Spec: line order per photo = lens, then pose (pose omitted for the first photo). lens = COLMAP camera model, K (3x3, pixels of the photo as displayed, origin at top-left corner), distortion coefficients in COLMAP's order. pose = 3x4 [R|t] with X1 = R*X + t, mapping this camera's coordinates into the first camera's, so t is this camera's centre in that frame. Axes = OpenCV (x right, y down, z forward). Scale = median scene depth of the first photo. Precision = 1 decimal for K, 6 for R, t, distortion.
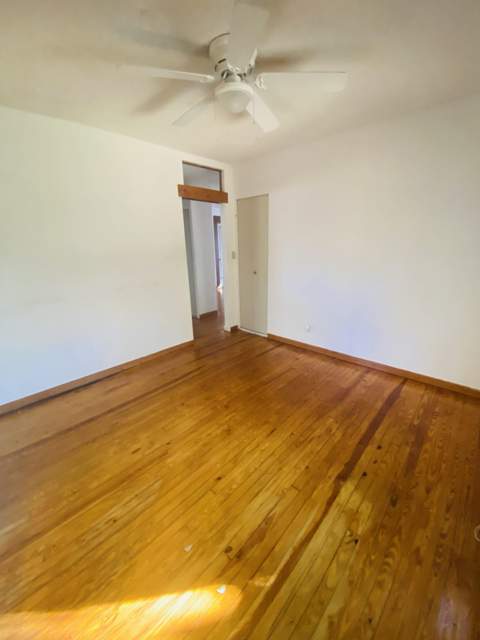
lens RADIAL K [[268.2, 0, 247.7], [0, 268.2, 319.2], [0, 0, 1]] dist [-0.000262, -0.000038]
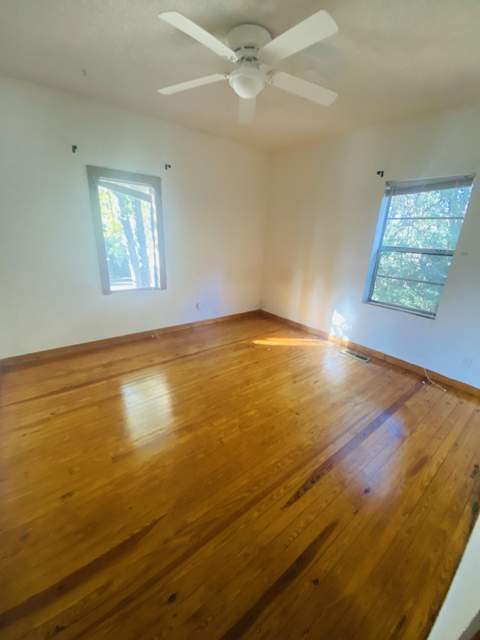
lens RADIAL K [[268.2, 0, 247.7], [0, 268.2, 319.2], [0, 0, 1]] dist [-0.000262, -0.000038]
pose [[-0.986798, -0.082533, 0.139345, -0.250647], [0.011430, 0.822768, 0.568262, -0.599770], [-0.161549, 0.562353, -0.810963, 2.116946]]
